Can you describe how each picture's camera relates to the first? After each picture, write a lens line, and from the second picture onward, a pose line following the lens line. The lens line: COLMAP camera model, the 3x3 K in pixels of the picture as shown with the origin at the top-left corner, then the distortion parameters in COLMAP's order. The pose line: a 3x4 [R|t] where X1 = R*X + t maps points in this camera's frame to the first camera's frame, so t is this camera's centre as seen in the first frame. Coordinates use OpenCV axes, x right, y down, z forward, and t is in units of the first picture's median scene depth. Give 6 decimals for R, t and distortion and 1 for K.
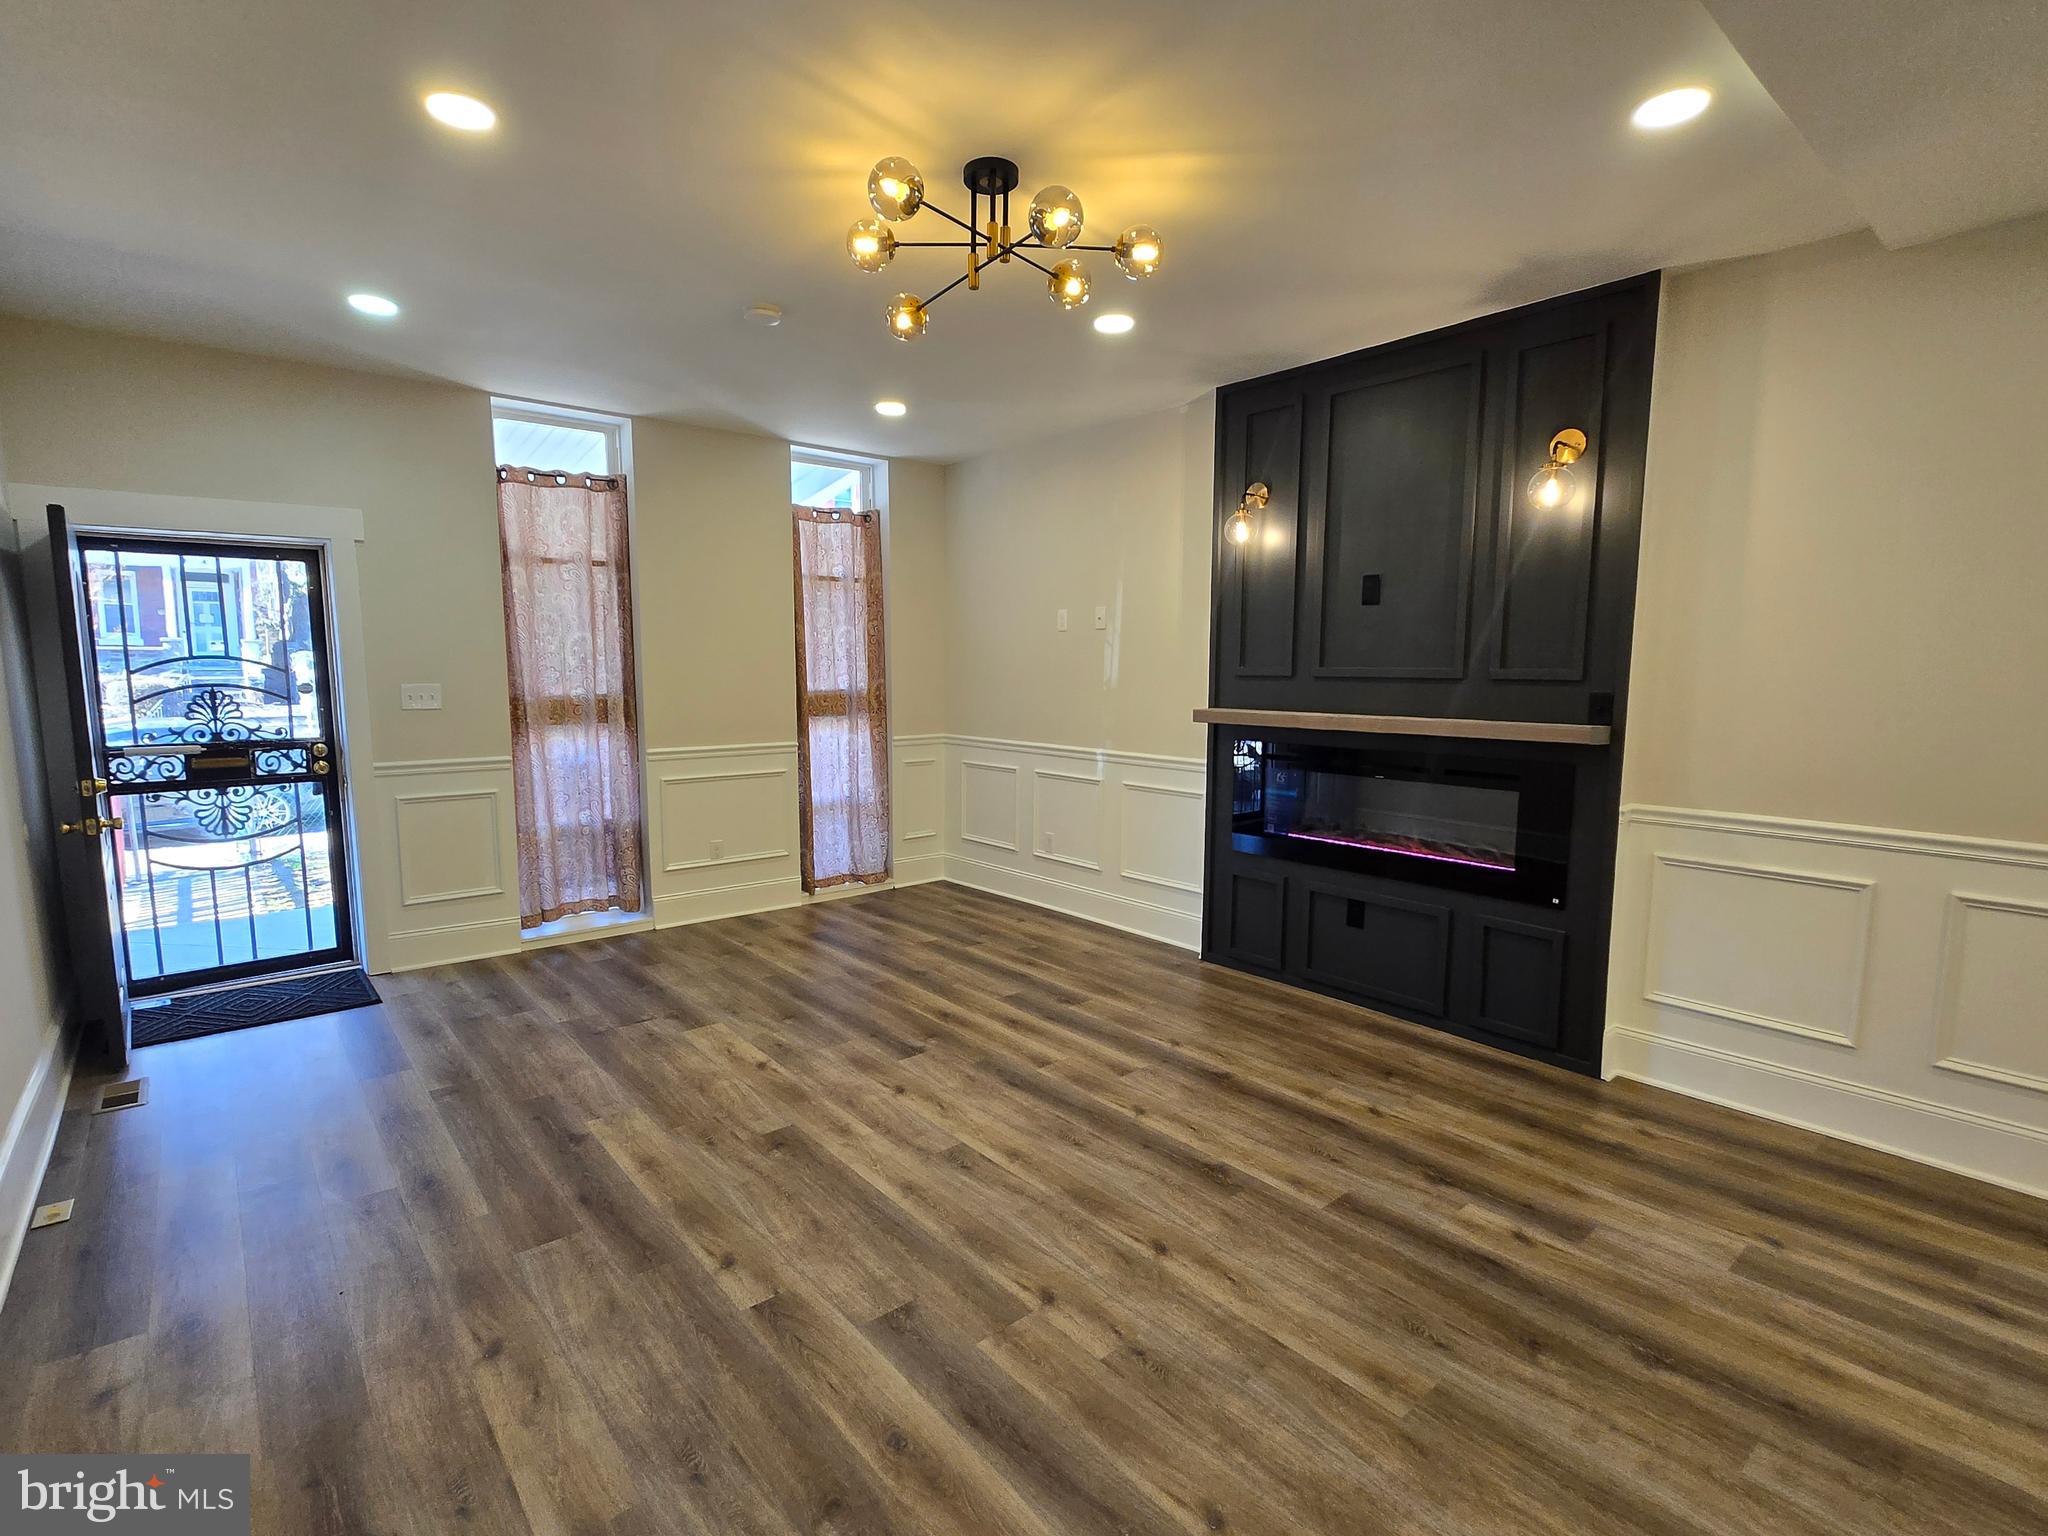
lens RADIAL K [[974.2, 0, 1009.1], [0, 974.2, 777.1], [0, 0, 1]] dist [0.002094, -0.000802]
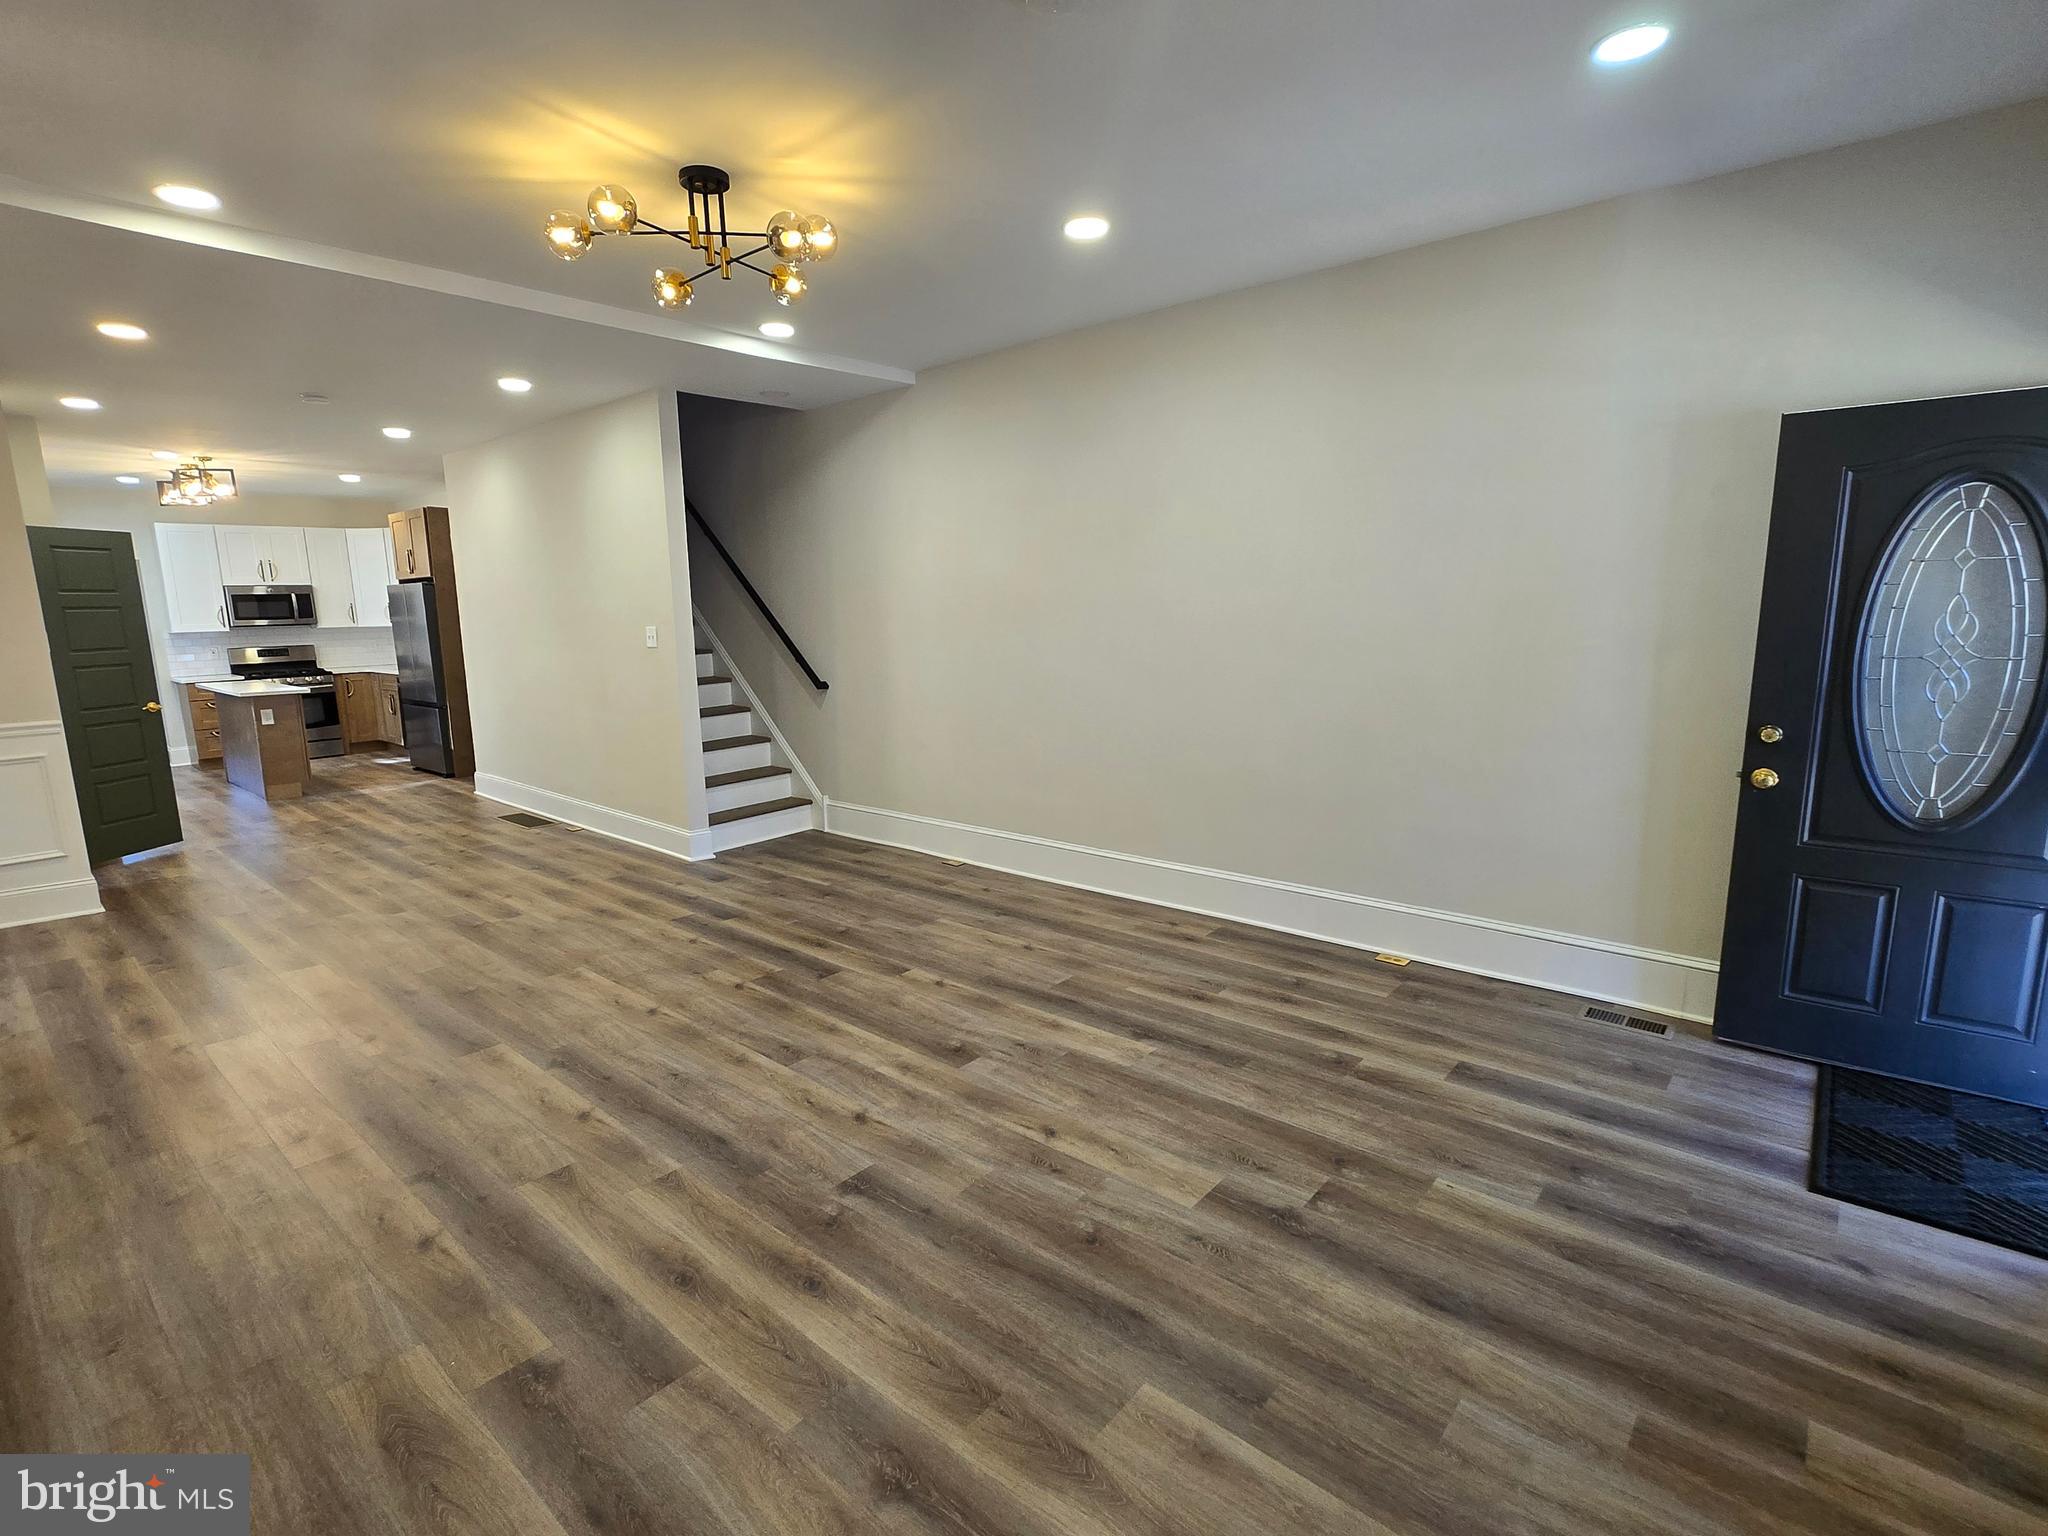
lens RADIAL K [[974.2, 0, 1009.1], [0, 974.2, 777.1], [0, 0, 1]] dist [0.002094, -0.000802]
pose [[-0.987578, 0.042973, -0.151137, -0.098968], [-0.003030, 0.956488, 0.291756, -0.166384], [0.157099, 0.288589, -0.944477, 1.380537]]
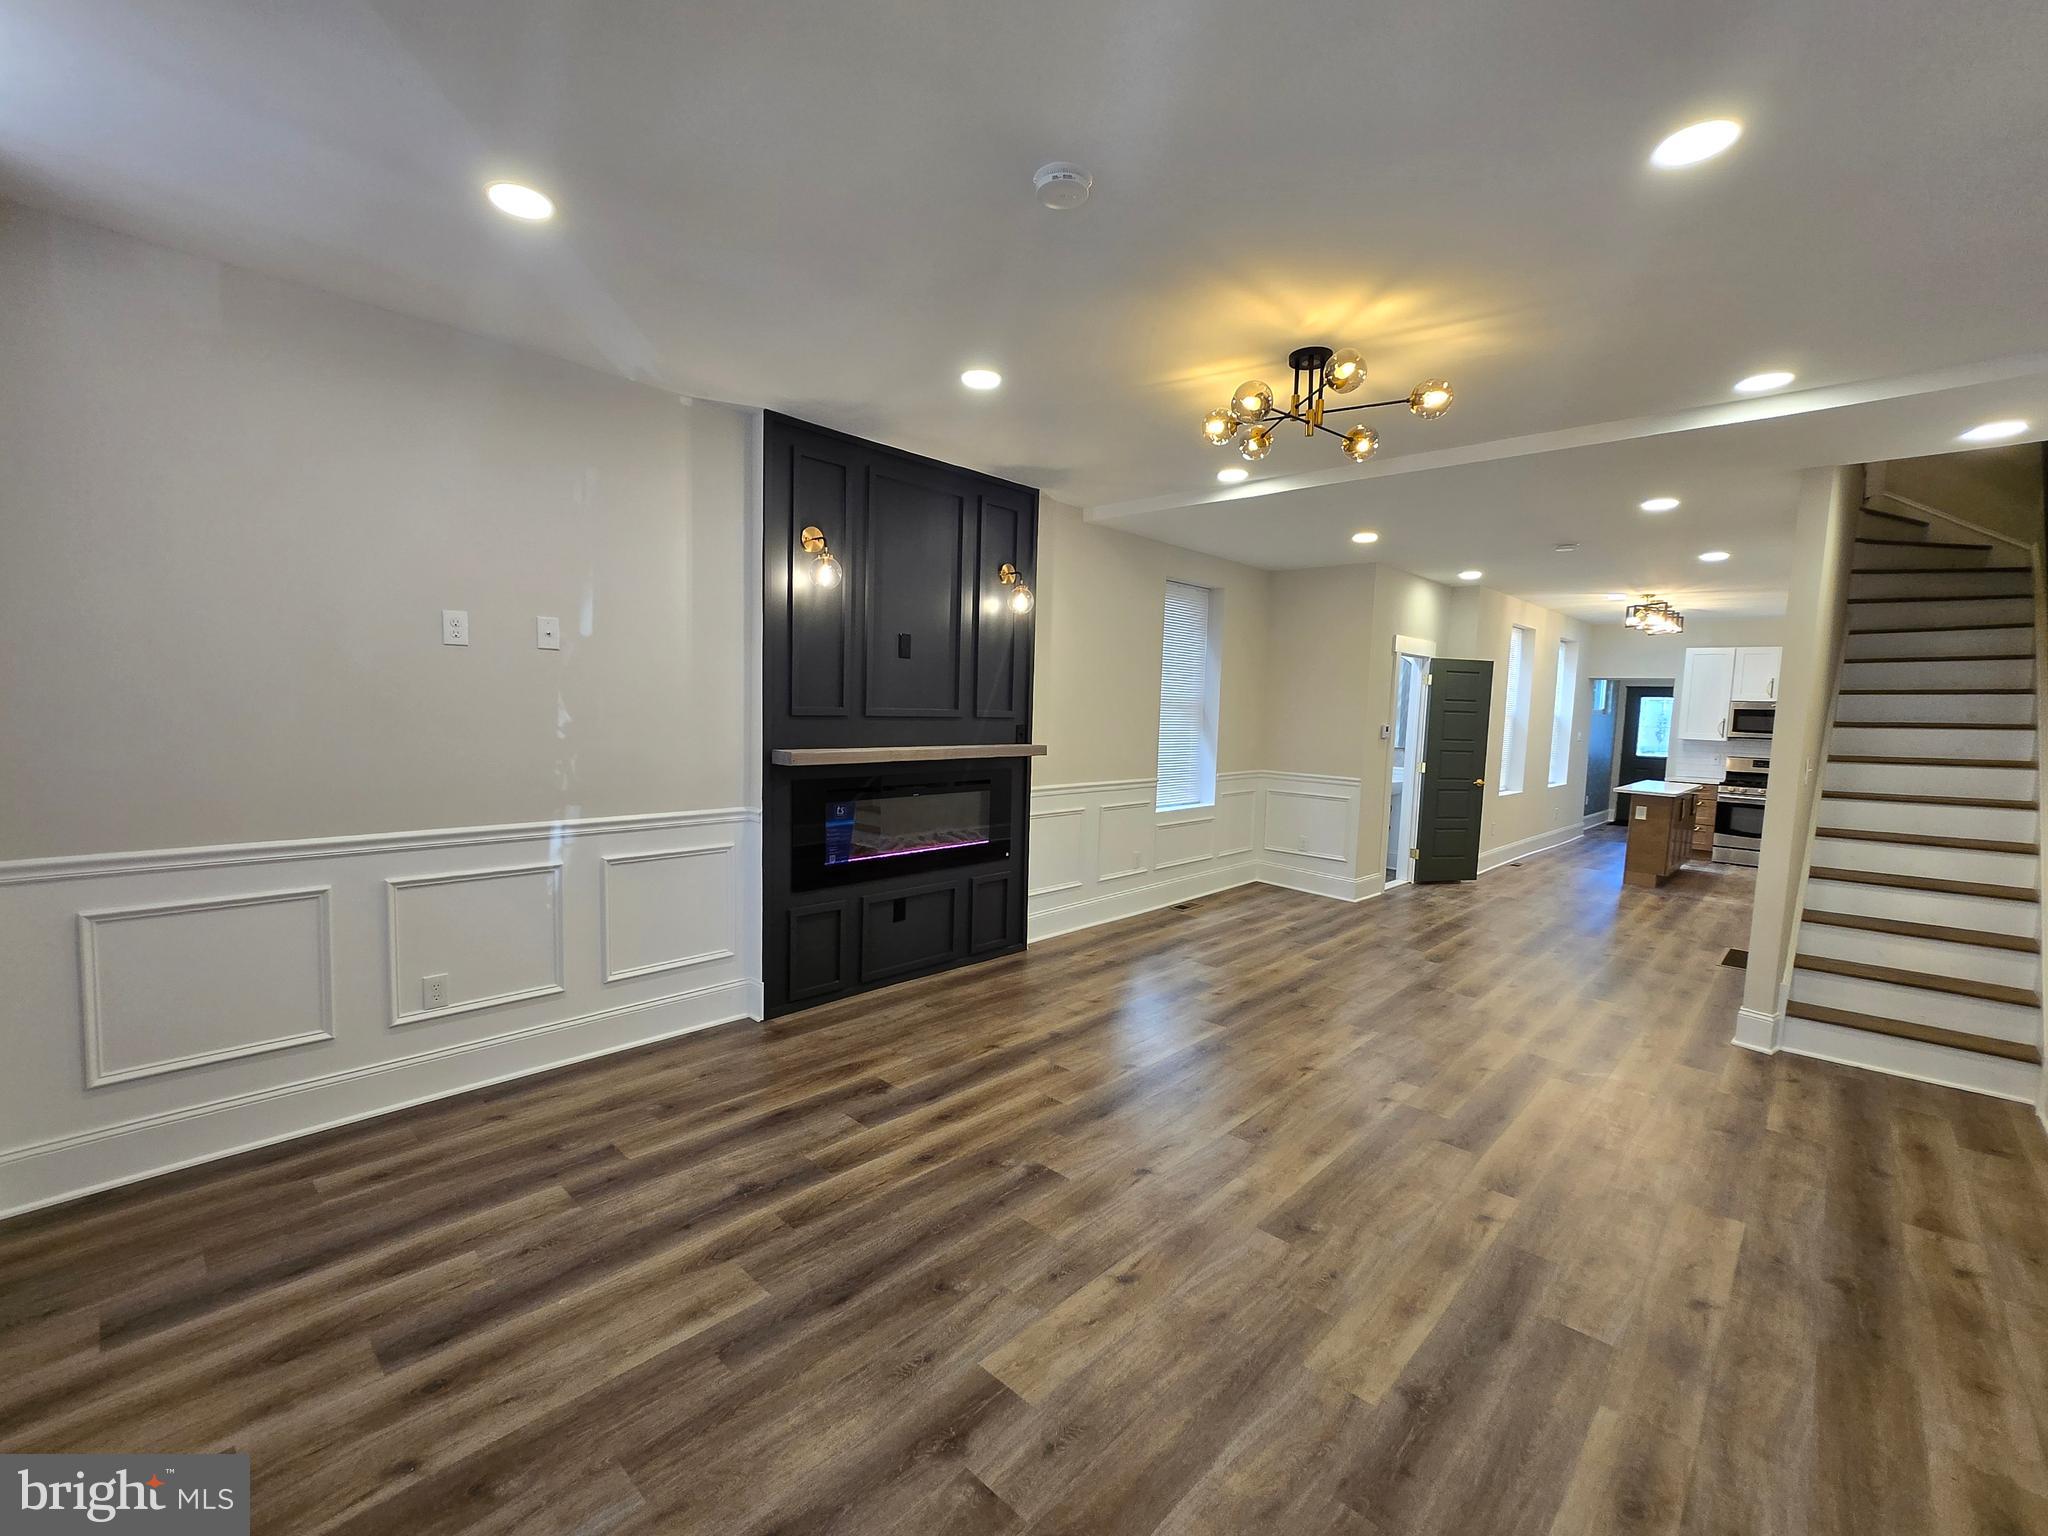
lens RADIAL K [[875.4, 0, 1010.4], [0, 875.4, 780.9], [0, 0, 1]] dist [0.000444, -0.000847]
pose [[-0.113408, -0.097065, 0.988796, -0.713729], [0.085034, 0.990617, 0.106996, -0.122583], [-0.989903, 0.096215, -0.104090, 0.938400]]
